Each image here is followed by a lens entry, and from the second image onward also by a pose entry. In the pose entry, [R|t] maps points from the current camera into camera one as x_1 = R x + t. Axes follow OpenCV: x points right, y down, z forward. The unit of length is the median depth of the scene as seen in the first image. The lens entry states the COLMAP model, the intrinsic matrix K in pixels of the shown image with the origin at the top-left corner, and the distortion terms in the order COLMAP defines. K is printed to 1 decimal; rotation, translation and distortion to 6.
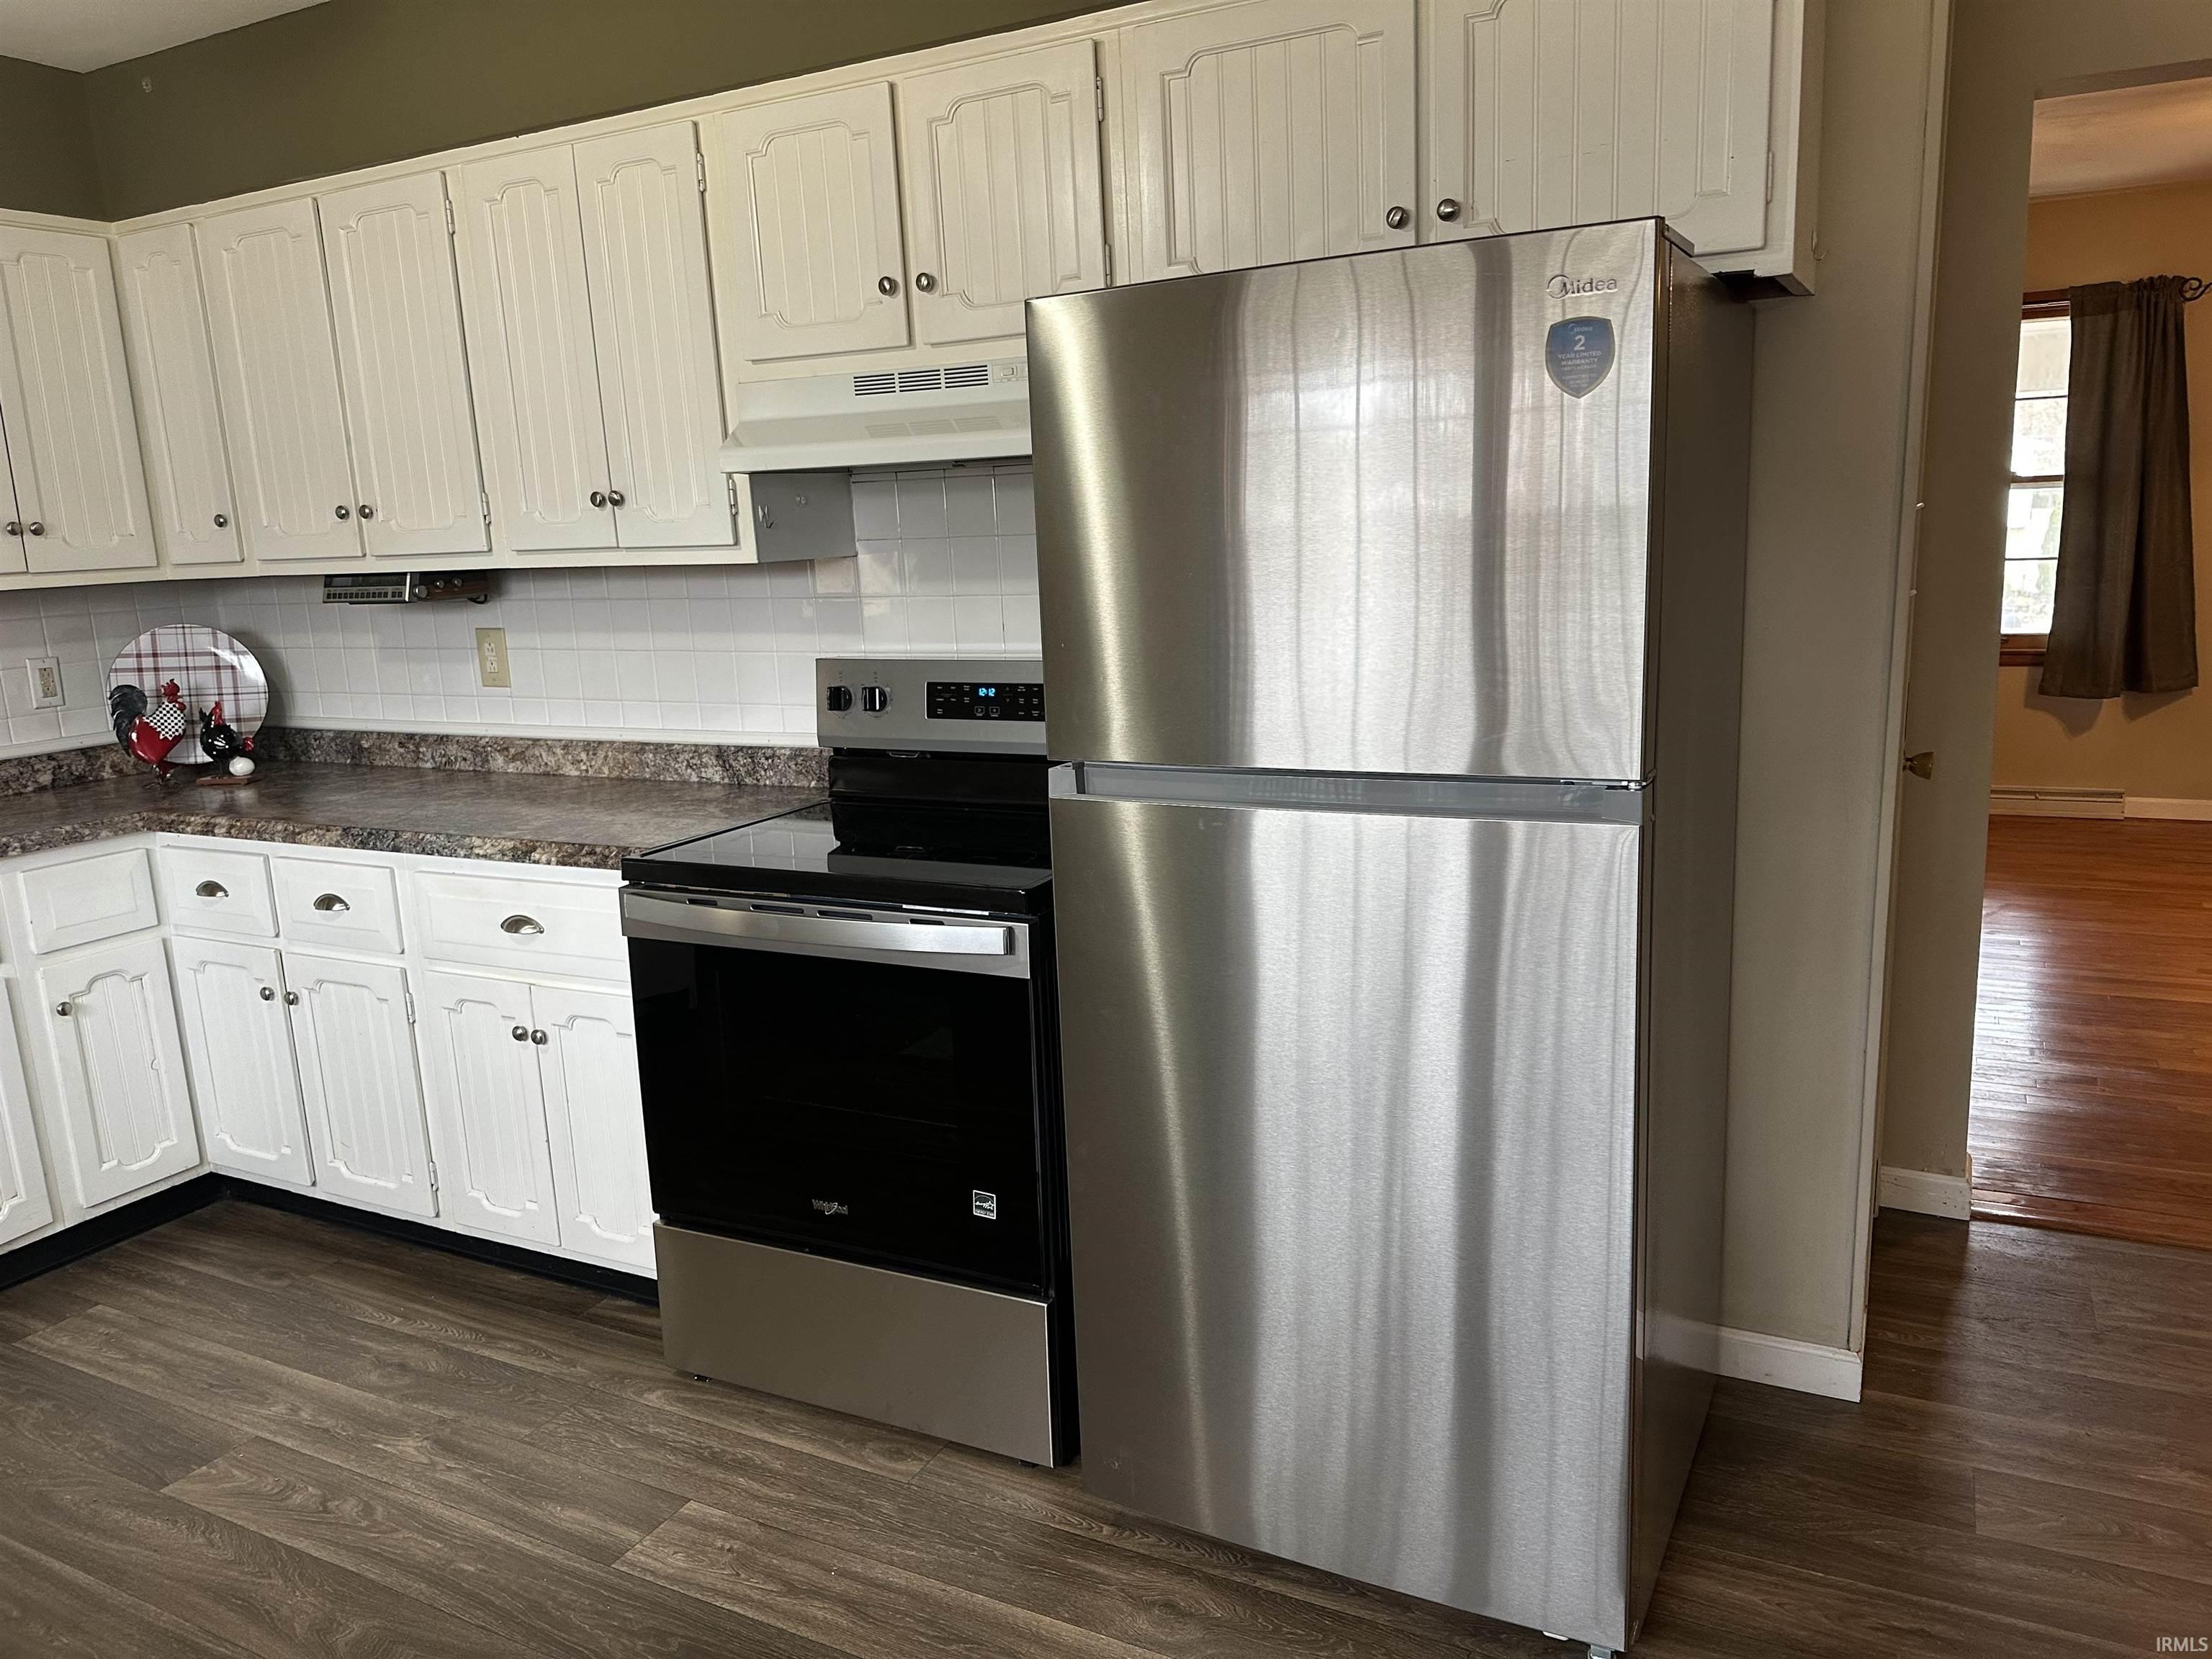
lens RADIAL K [[1590.2, 0, 1156.9], [0, 1590.2, 840.5], [0, 0, 1]] dist [0.080633, -0.082544]
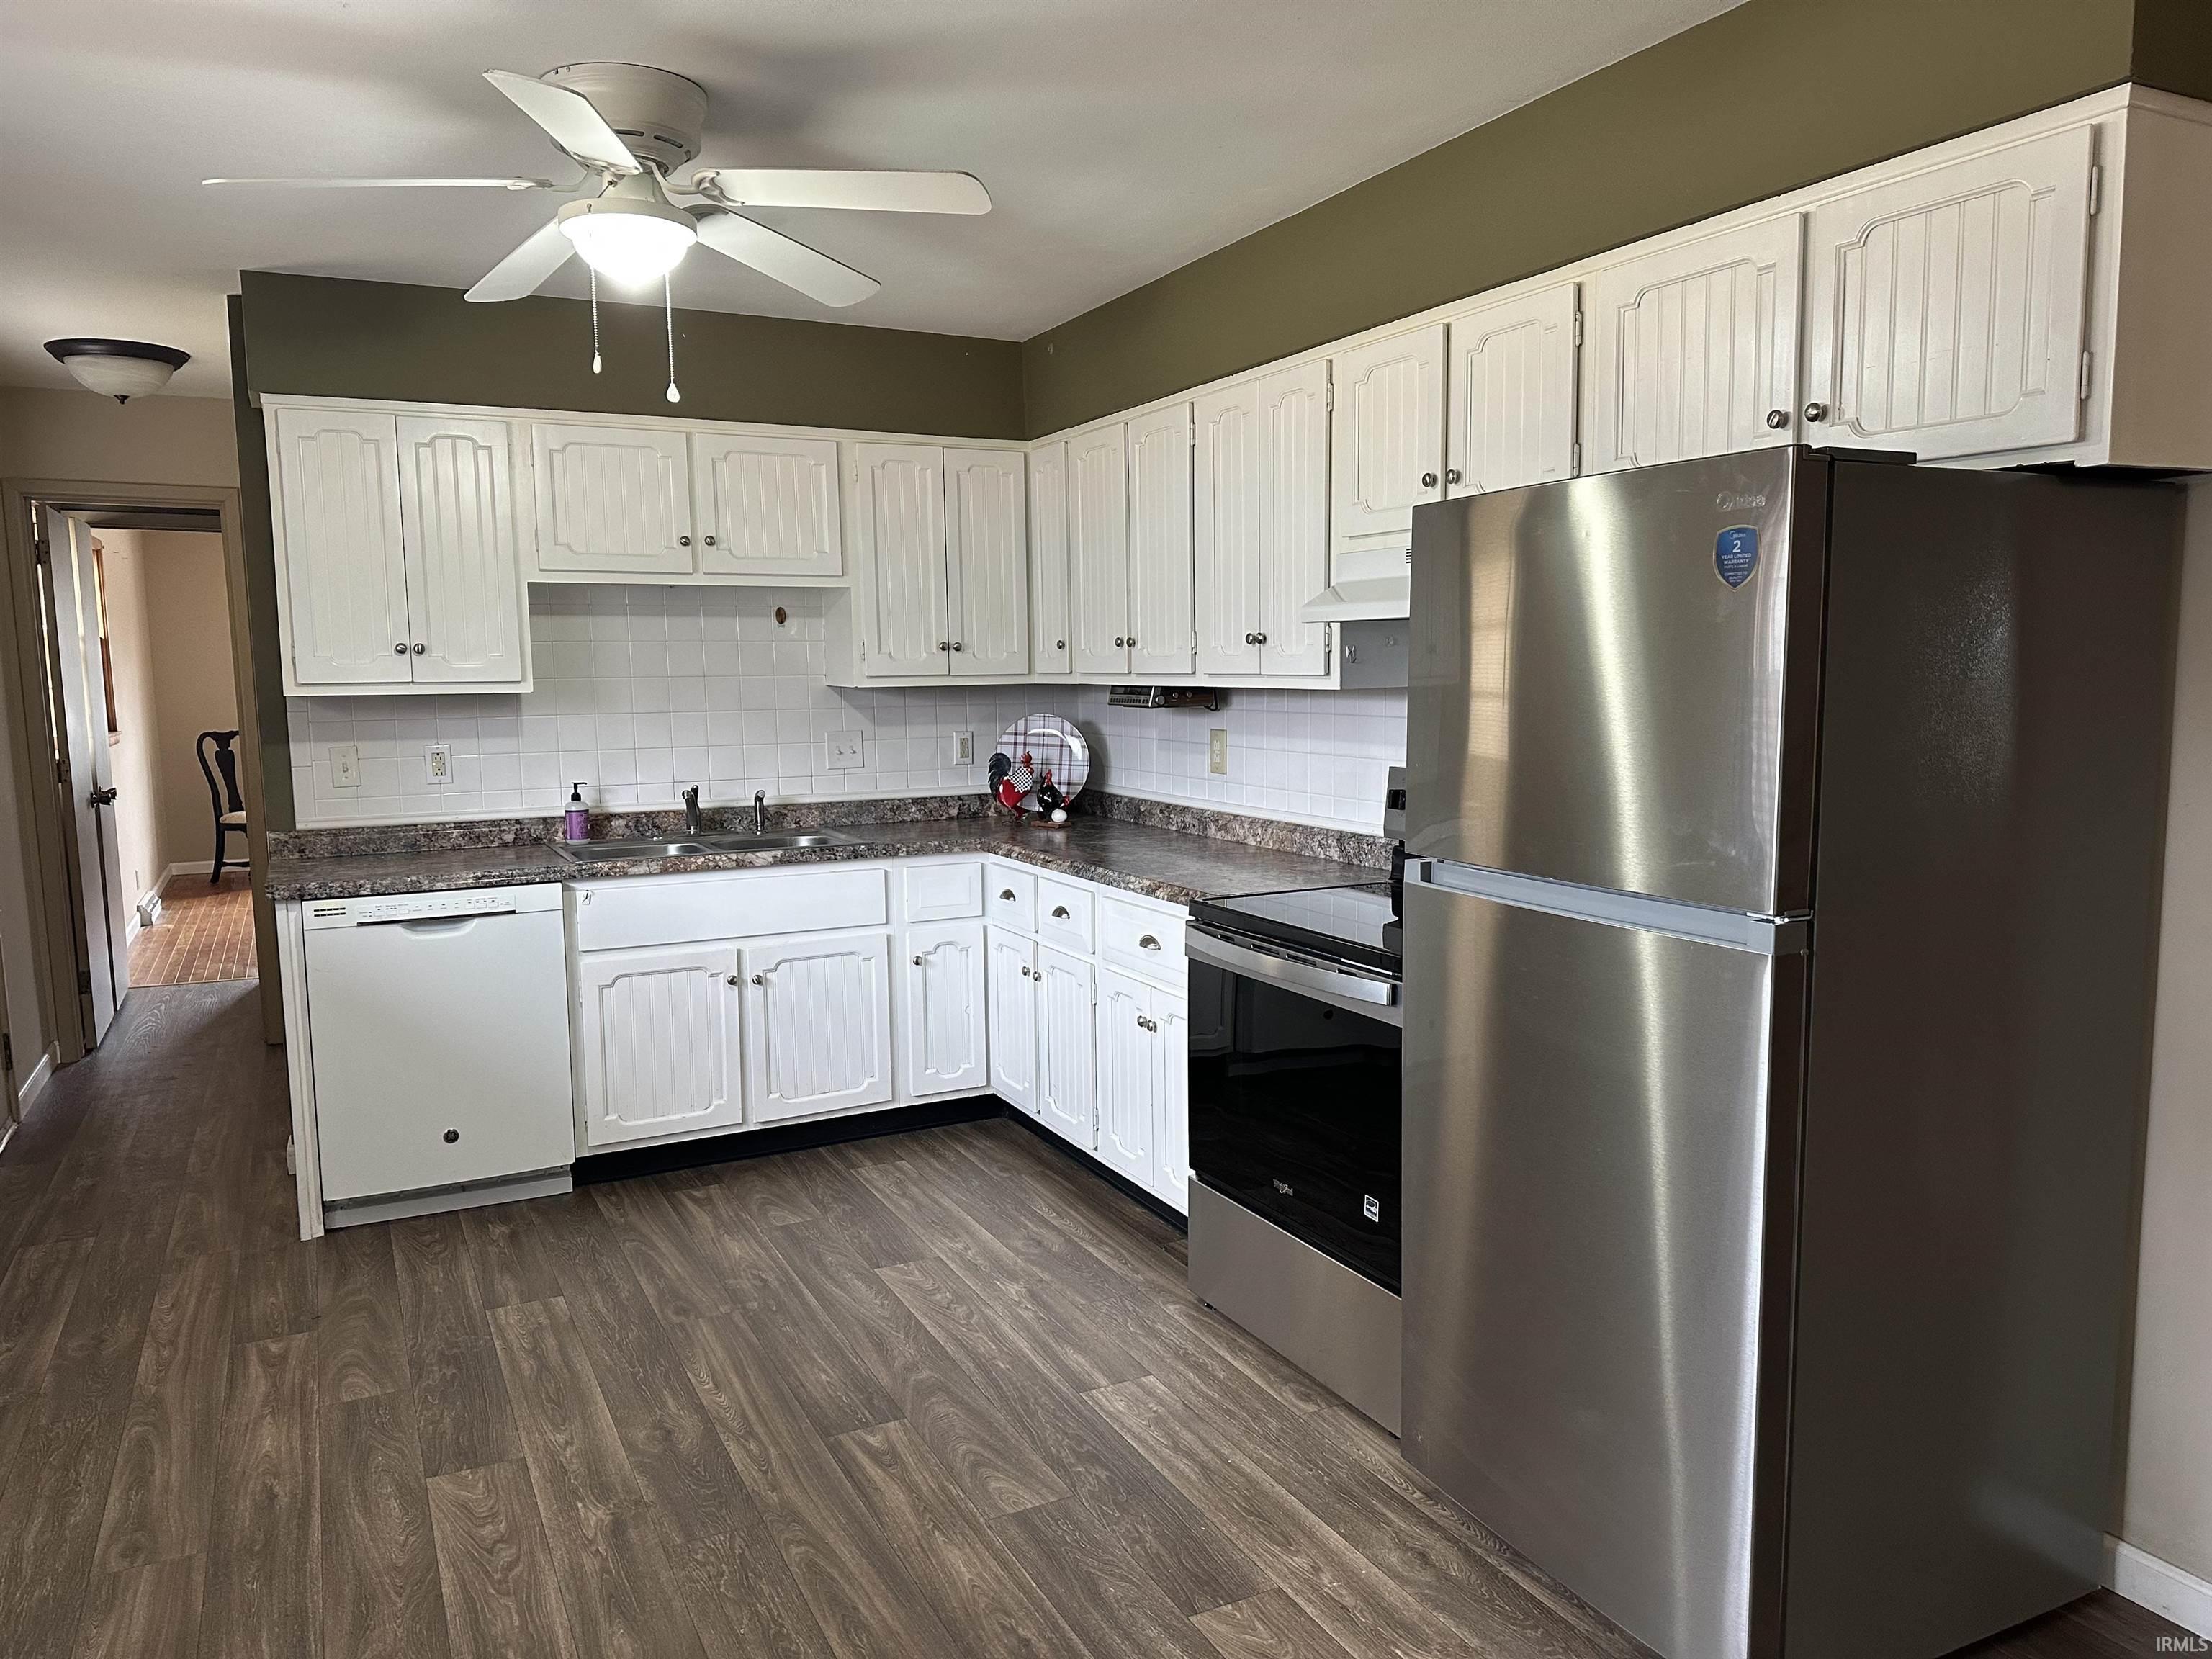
lens RADIAL K [[1590.2, 0, 1156.9], [0, 1590.2, 840.5], [0, 0, 1]] dist [0.080633, -0.082544]
pose [[0.822095, 0.100282, -0.560449, 0.353480], [-0.139732, 0.989797, -0.027860, 0.002851], [0.551937, 0.101216, 0.827720, -0.127338]]
